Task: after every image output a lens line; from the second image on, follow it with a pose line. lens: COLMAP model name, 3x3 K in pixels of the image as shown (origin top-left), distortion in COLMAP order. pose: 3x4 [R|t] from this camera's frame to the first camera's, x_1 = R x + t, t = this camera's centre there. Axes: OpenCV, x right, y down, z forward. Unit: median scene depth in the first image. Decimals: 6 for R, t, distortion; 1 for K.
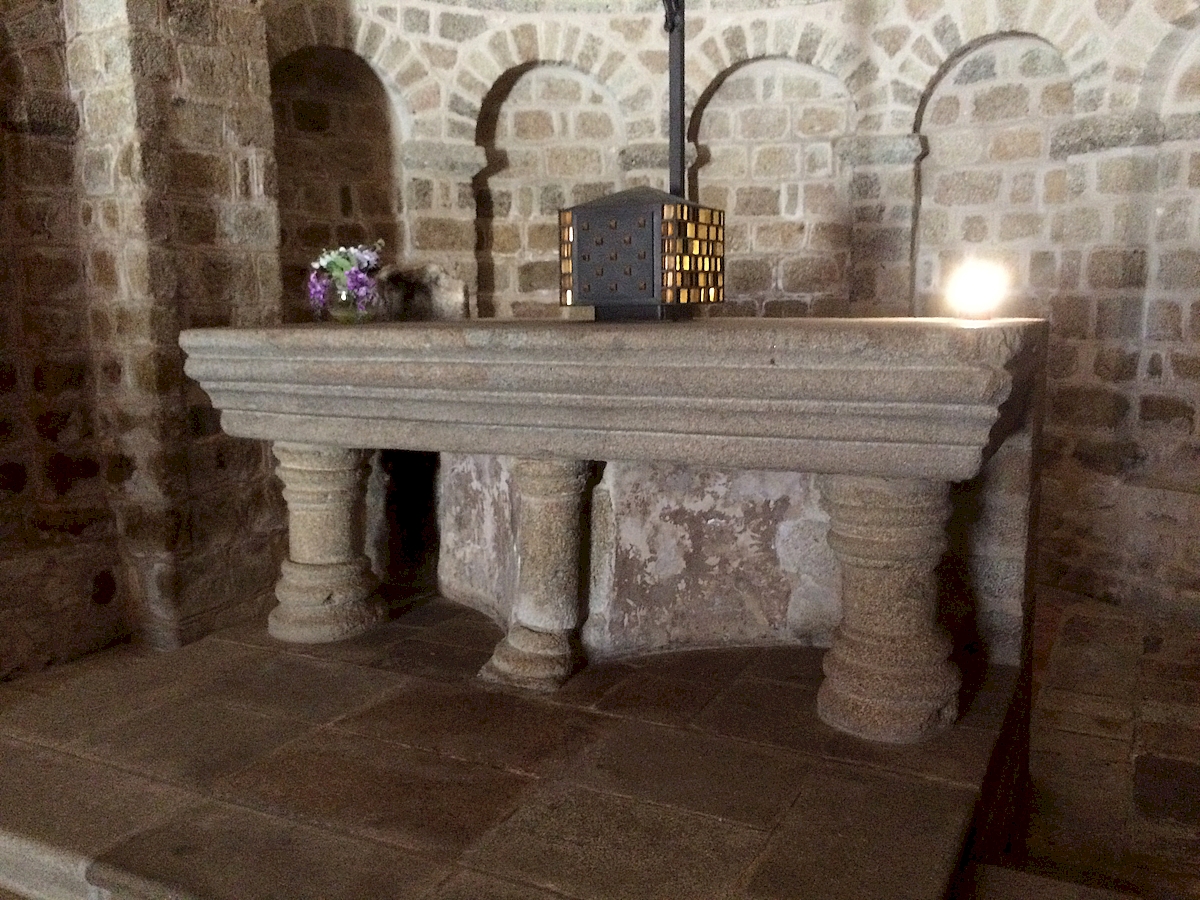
lens RADIAL K [[1027.7, 0, 604.8], [0, 1027.7, 453.9], [0, 0, 1]] dist [0.077417, -0.098251]
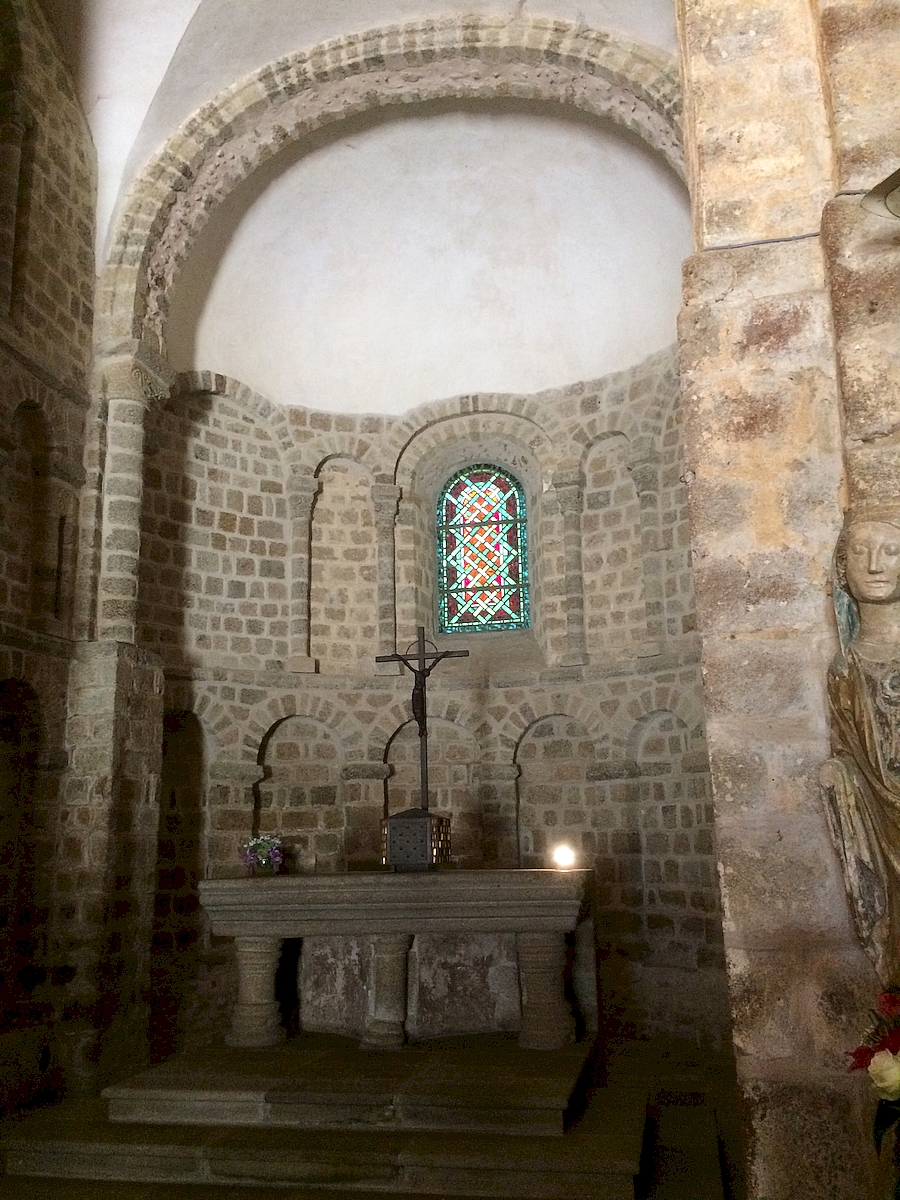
lens RADIAL K [[1027.7, 0, 448.4], [0, 1027.7, 602.1], [0, 0, 1]] dist [0.077417, -0.098251]
pose [[0.965756, 0.054672, 0.253628, -0.313921], [0.046194, 0.925695, -0.375439, 0.105143], [-0.255308, 0.374298, 0.891470, -0.743502]]
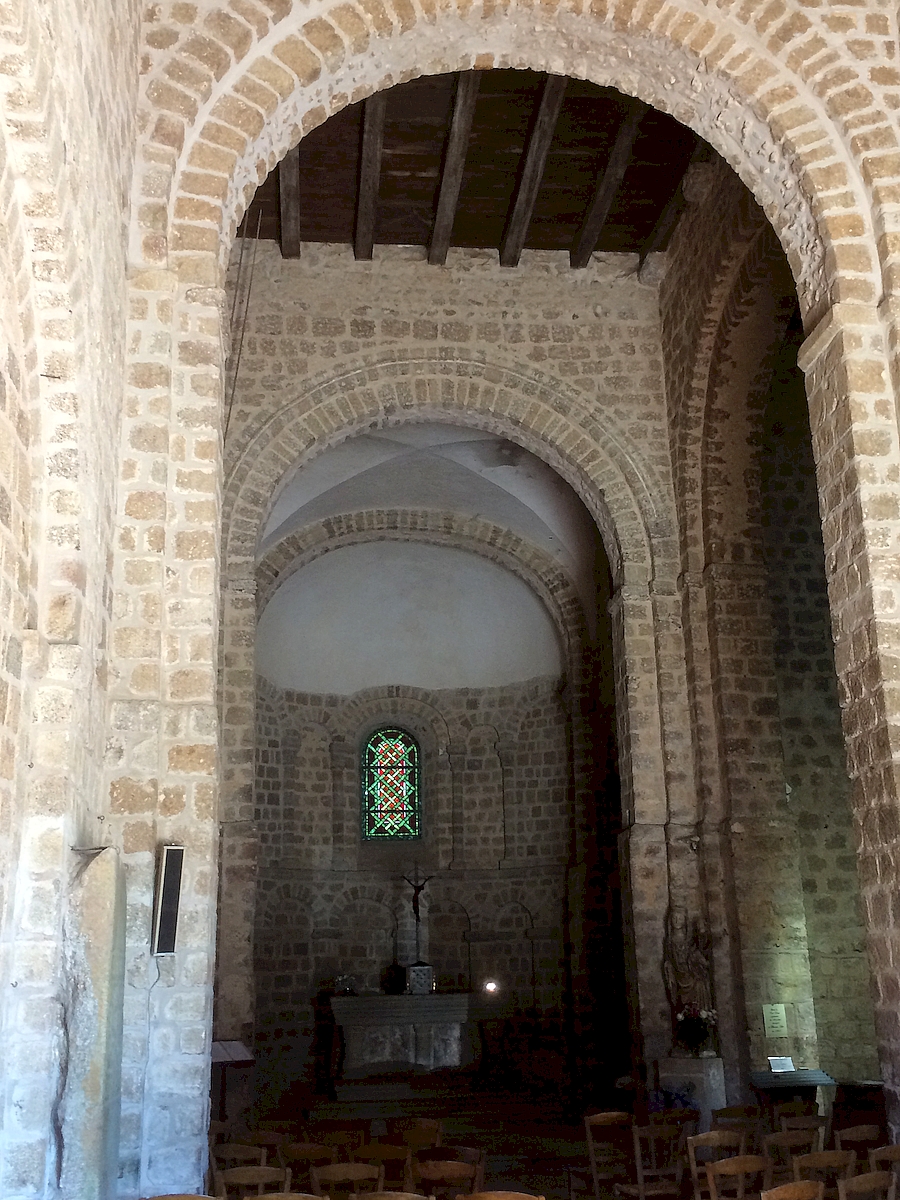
lens RADIAL K [[1295.1, 0, 450.9], [0, 1295.1, 600.9], [0, 0, 1]] dist [0.051499, 0.000000]
pose [[0.832173, 0.153764, 0.532771, -1.947607], [0.091520, 0.909524, -0.405451, 0.380124], [-0.546912, 0.386165, 0.742808, -2.396565]]
